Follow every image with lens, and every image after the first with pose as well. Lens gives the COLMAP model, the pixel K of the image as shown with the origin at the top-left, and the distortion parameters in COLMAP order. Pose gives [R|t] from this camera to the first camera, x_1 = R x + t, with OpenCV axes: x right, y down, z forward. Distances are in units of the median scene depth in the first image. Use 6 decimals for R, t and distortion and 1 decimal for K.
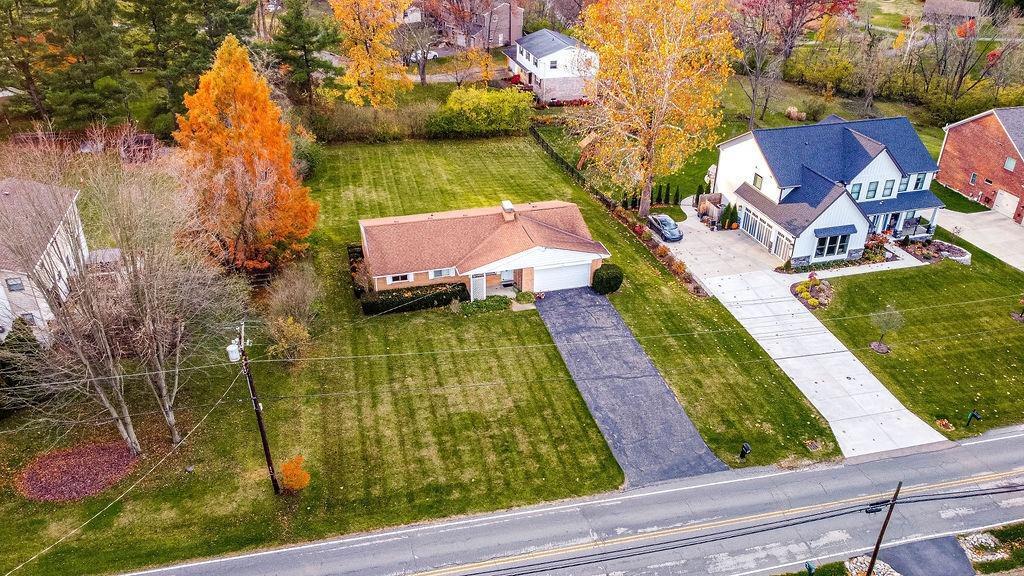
lens RADIAL K [[777.3, 0, 512.0], [0, 777.3, 288.0], [0, 0, 1]] dist [-0.001628, -0.003267]
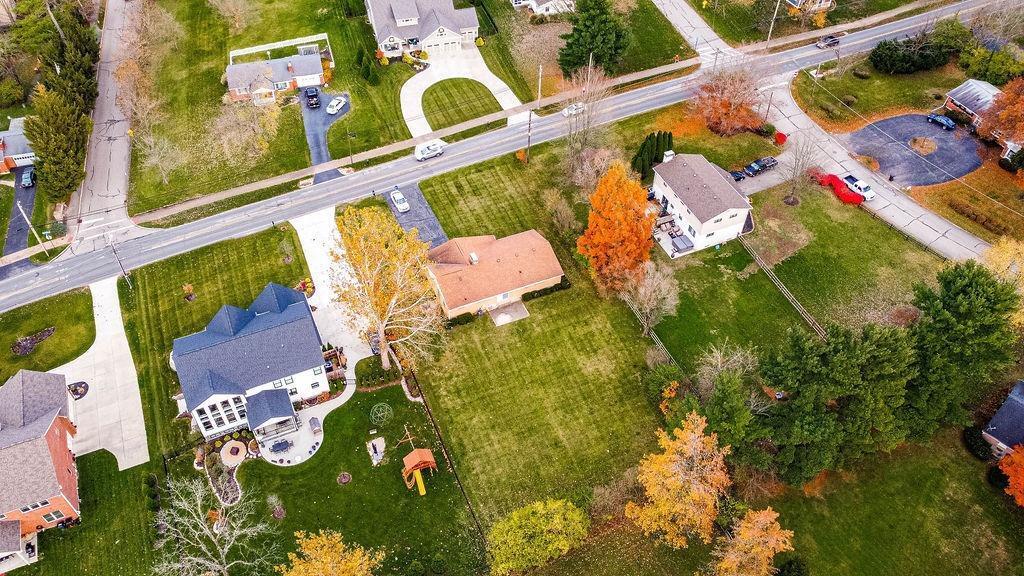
lens RADIAL K [[777.3, 0, 512.0], [0, 777.3, 288.0], [0, 0, 1]] dist [-0.001628, -0.003267]
pose [[-0.989158, 0.090150, -0.115928, 0.126877], [-0.091964, 0.235198, 0.967587, -1.901808], [0.114494, 0.967758, -0.224357, 1.555743]]
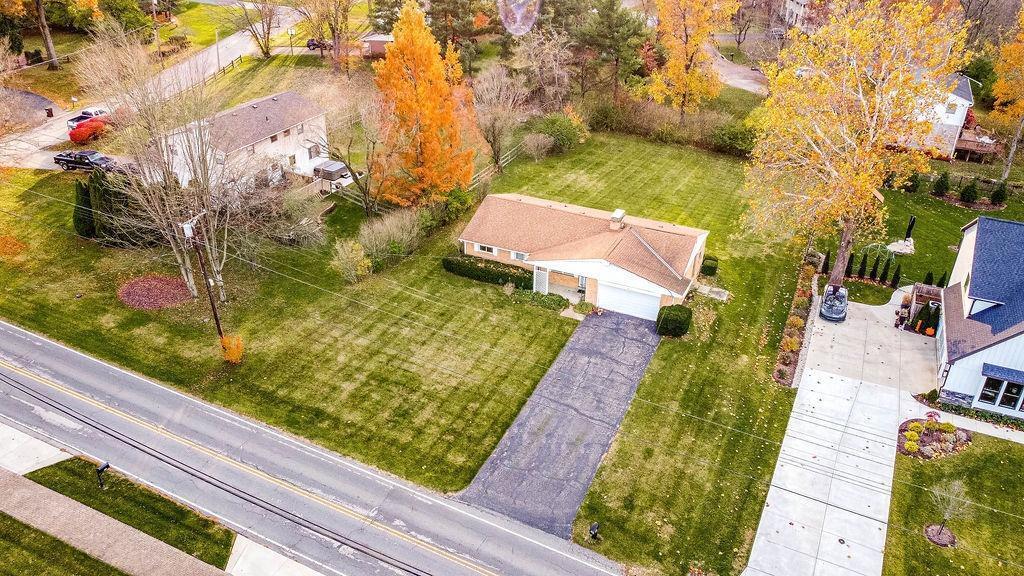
lens RADIAL K [[777.3, 0, 512.0], [0, 777.3, 288.0], [0, 0, 1]] dist [-0.001628, -0.003267]
pose [[0.761676, 0.321293, -0.562690, 0.486611], [-0.325055, 0.940694, 0.097126, -0.075839], [0.560525, 0.108927, 0.820943, 0.164239]]
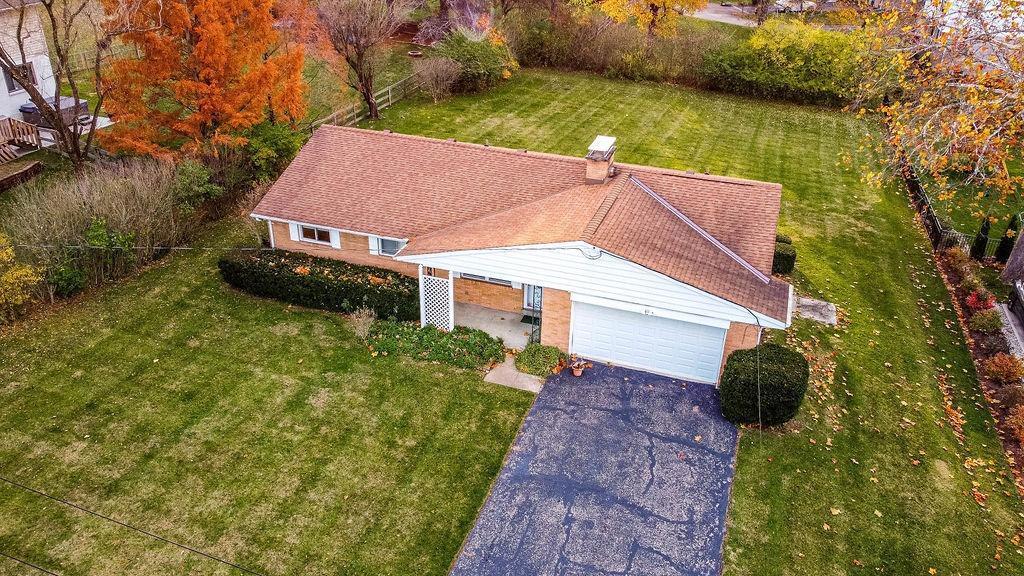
lens RADIAL K [[777.3, 0, 512.0], [0, 777.3, 288.0], [0, 0, 1]] dist [-0.001628, -0.003267]
pose [[0.826314, 0.279208, -0.489130, 0.196568], [-0.290978, 0.955222, 0.053701, -0.041659], [0.482222, 0.097952, 0.870556, 0.643192]]
